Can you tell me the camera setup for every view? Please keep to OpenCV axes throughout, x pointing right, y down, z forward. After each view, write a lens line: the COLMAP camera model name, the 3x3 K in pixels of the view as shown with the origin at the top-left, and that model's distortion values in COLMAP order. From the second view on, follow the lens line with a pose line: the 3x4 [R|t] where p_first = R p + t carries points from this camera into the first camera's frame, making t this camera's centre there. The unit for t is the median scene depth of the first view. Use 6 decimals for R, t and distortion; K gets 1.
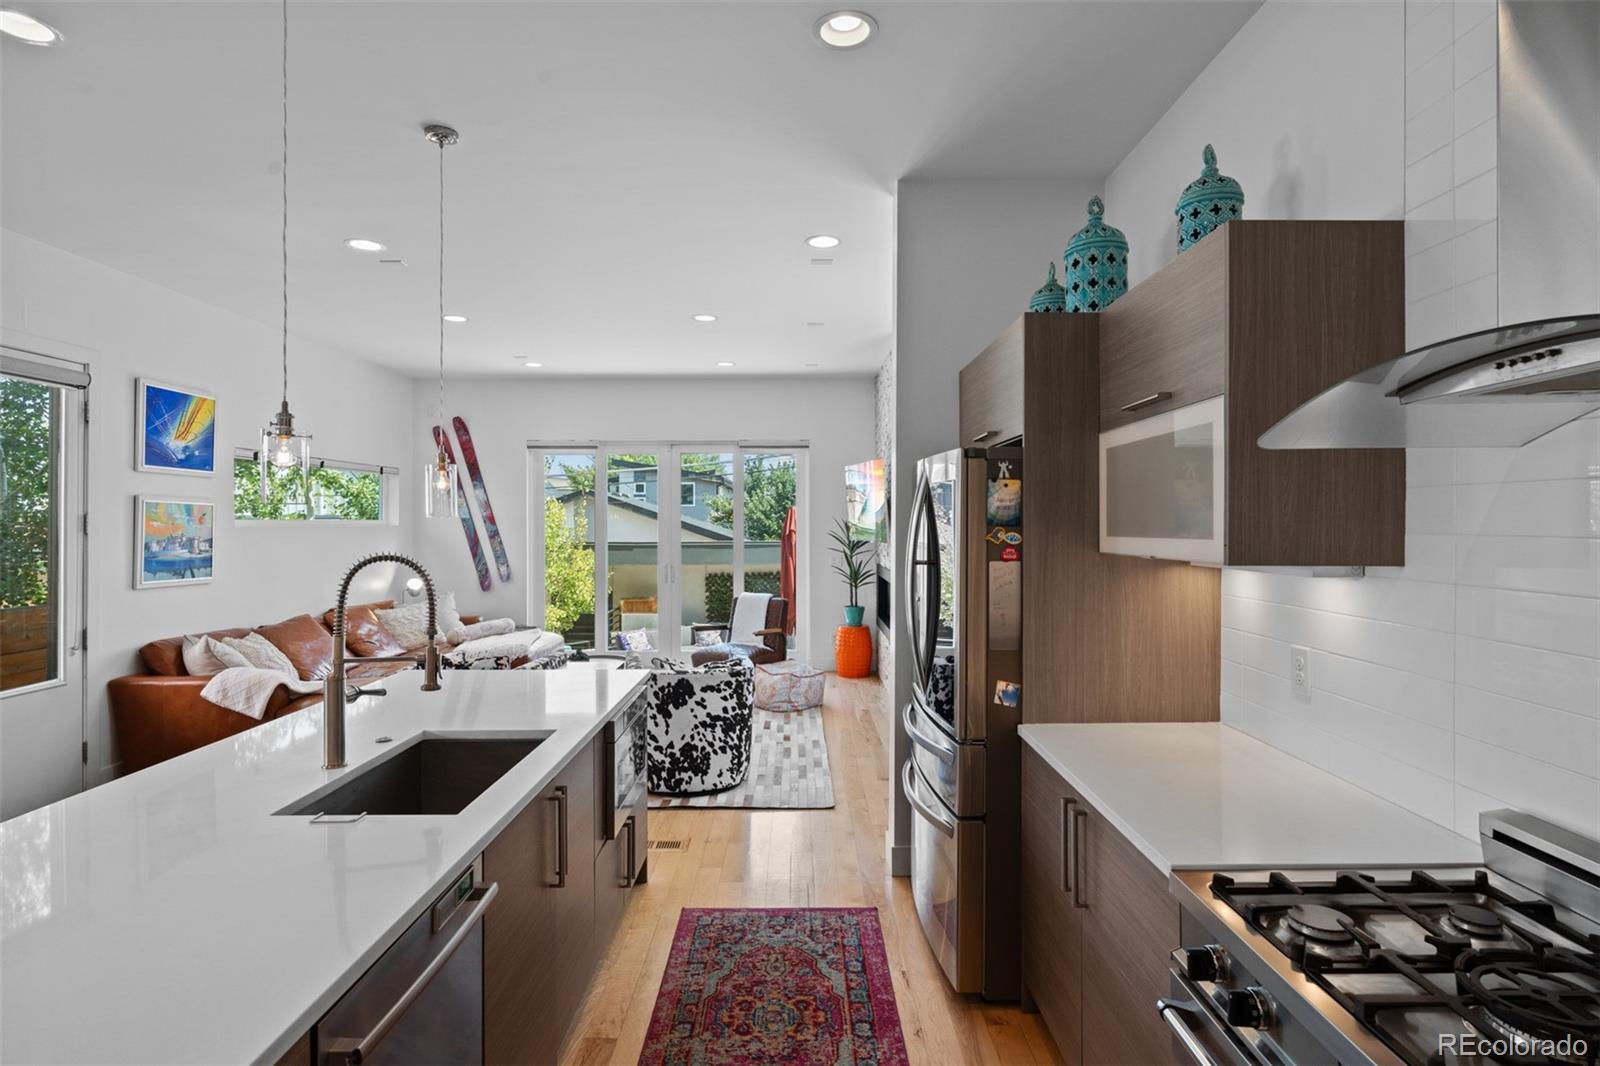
lens RADIAL K [[827.6, 0, 795.5], [0, 827.6, 521.8], [0, 0, 1]] dist [-0.012332, 0.010577]
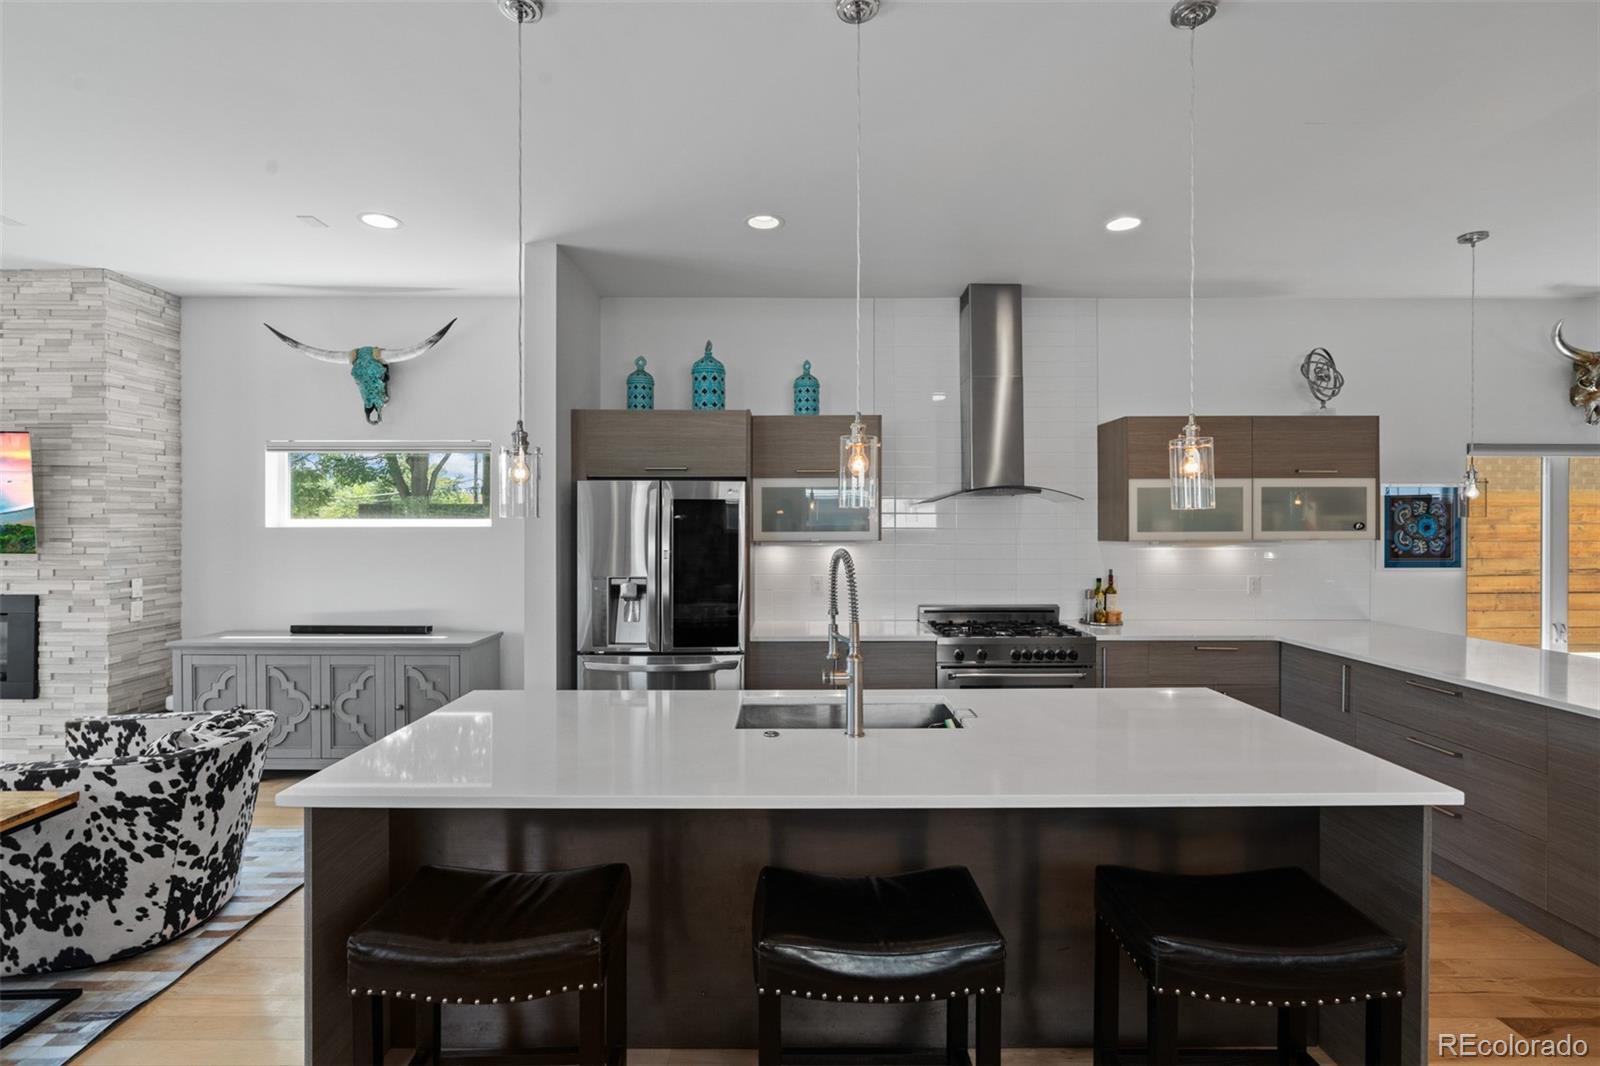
lens RADIAL K [[715.1, 0, 793.7], [0, 715.1, 529.8], [0, 0, 1]] dist [-0.005061, 0.000772]
pose [[-0.006894, -0.007121, 0.999951, -0.732368], [-0.001440, 0.999974, 0.007111, 0.000181], [-0.999975, -0.001391, -0.006904, 0.514389]]
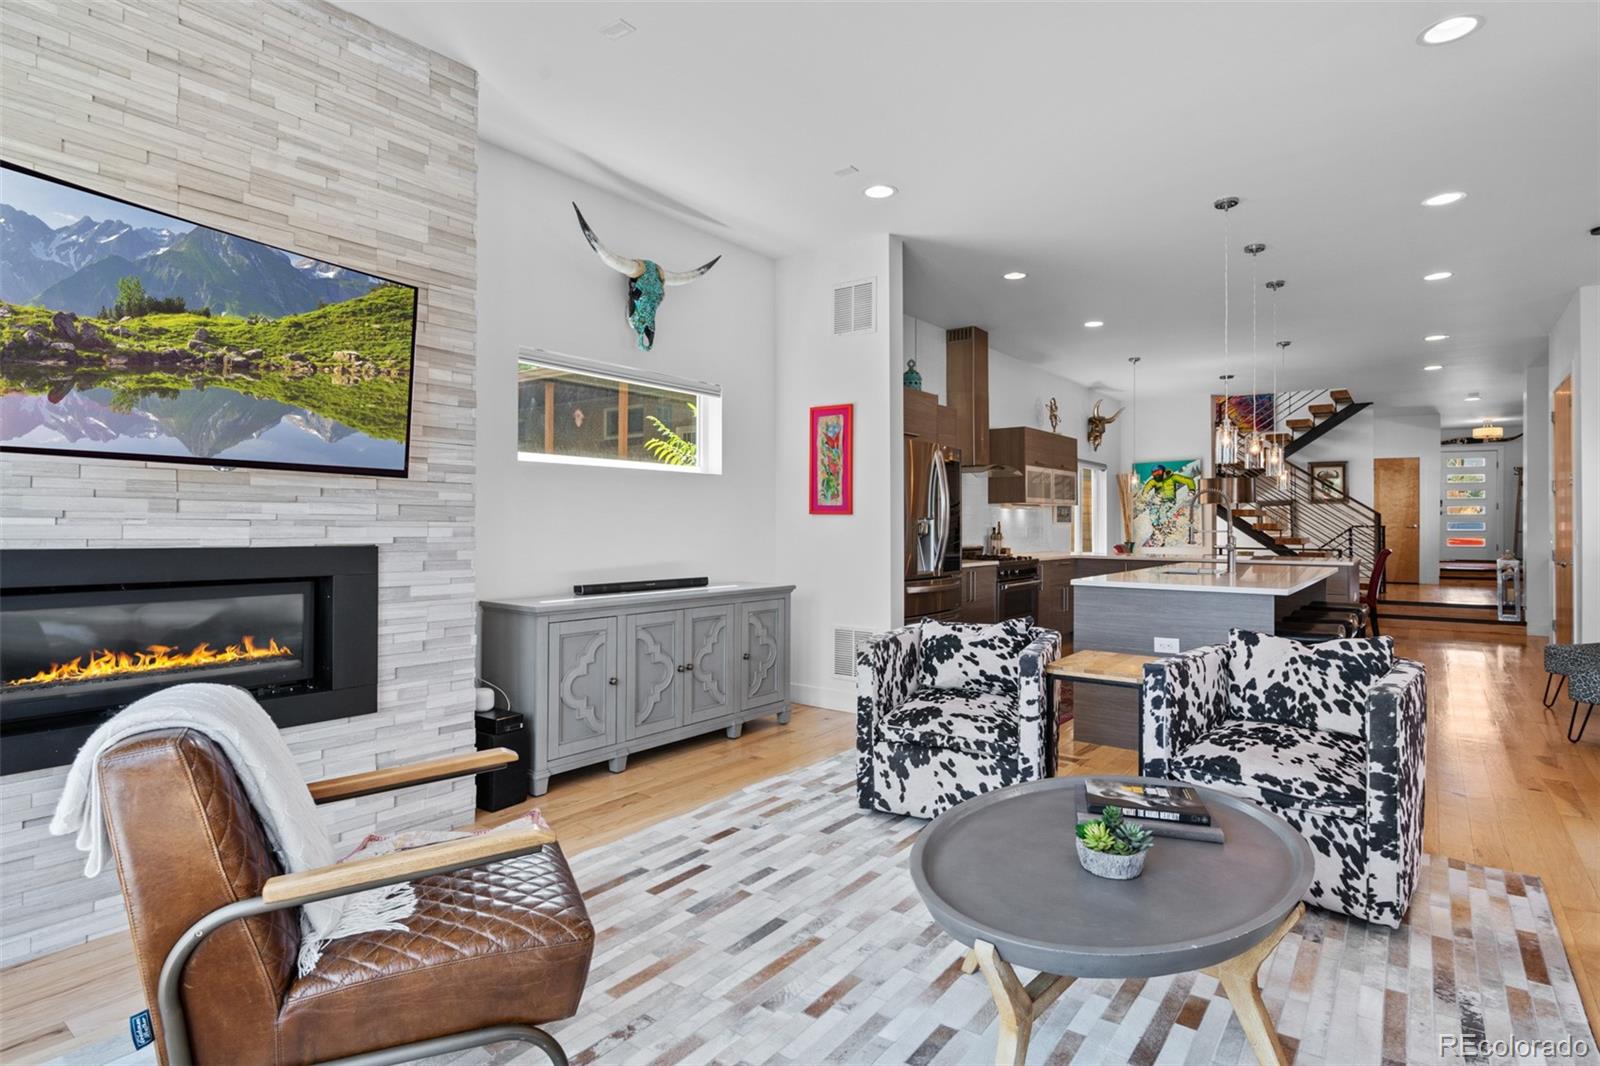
lens RADIAL K [[827.6, 0, 795.5], [0, 827.6, 521.8], [0, 0, 1]] dist [-0.012332, 0.010577]
pose [[-0.795652, -0.000729, 0.605753, -0.481989], [-0.004955, 0.999974, -0.005305, 0.074309], [-0.605733, -0.007223, -0.795635, 1.788109]]
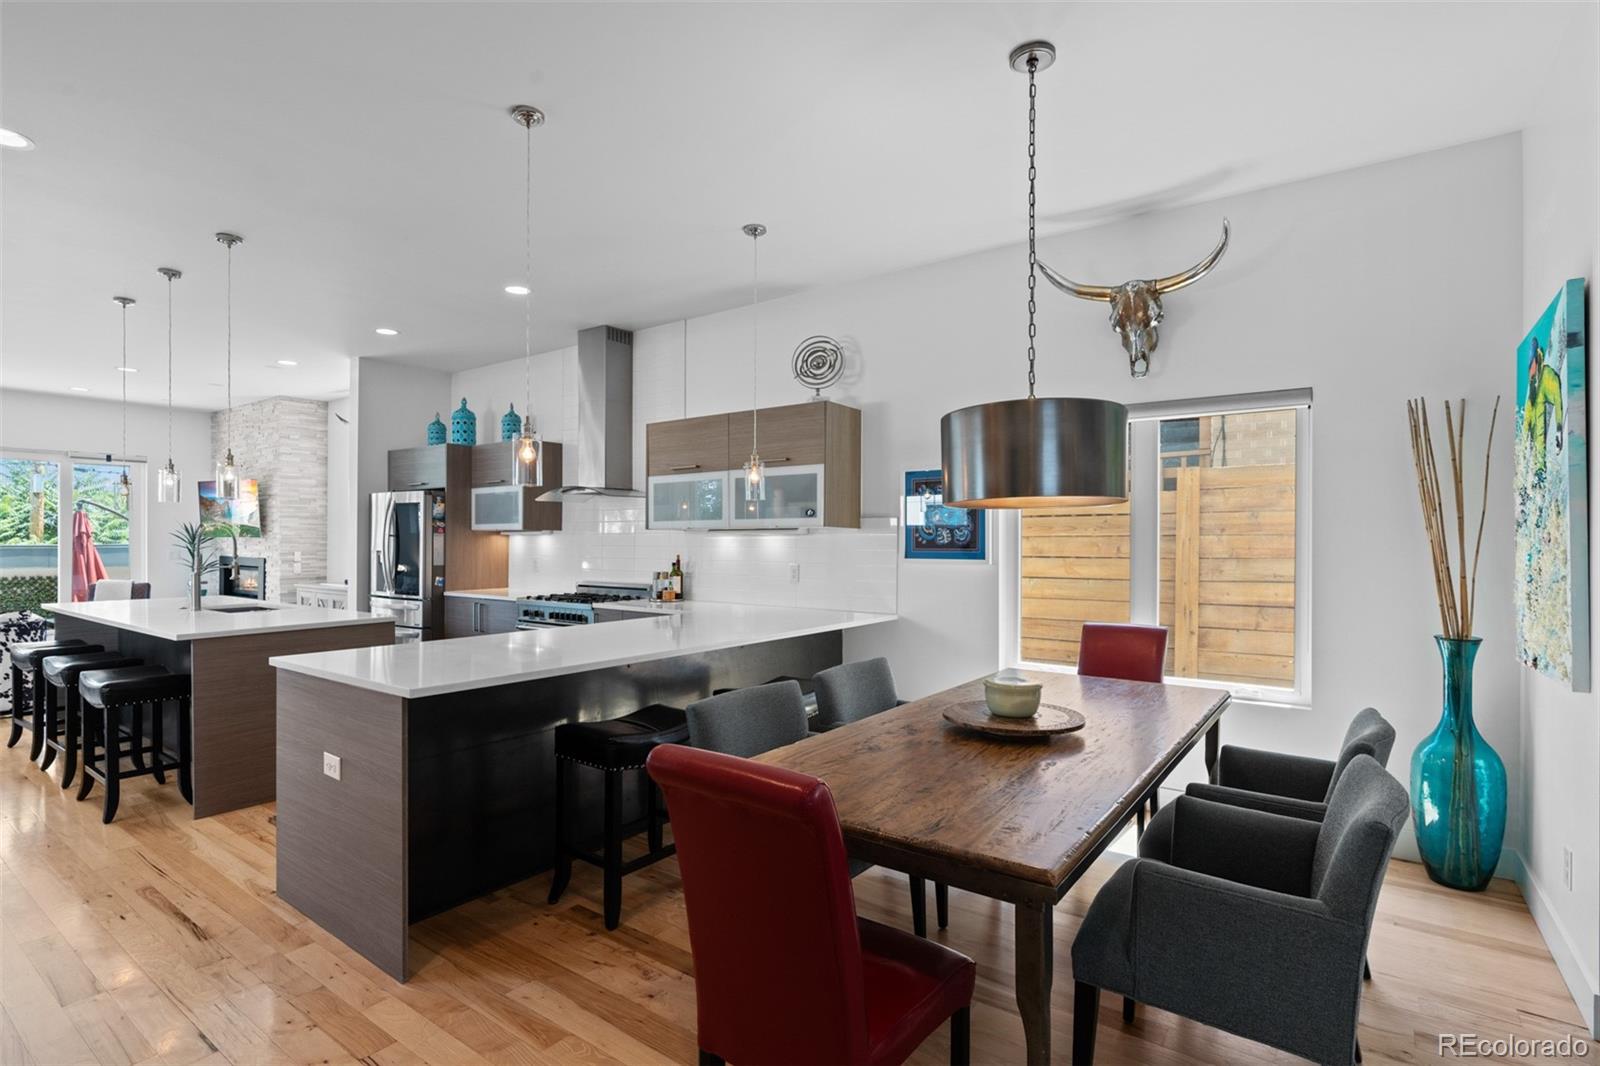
lens RADIAL K [[777.5, 0, 789.9], [0, 777.5, 539.9], [0, 0, 1]] dist [-0.000783, 0.000210]
pose [[0.592557, 0.002472, 0.805524, -0.642079], [-0.004677, 0.999989, 0.000372, 0.036552], [-0.805515, -0.003988, 0.592562, -0.829843]]
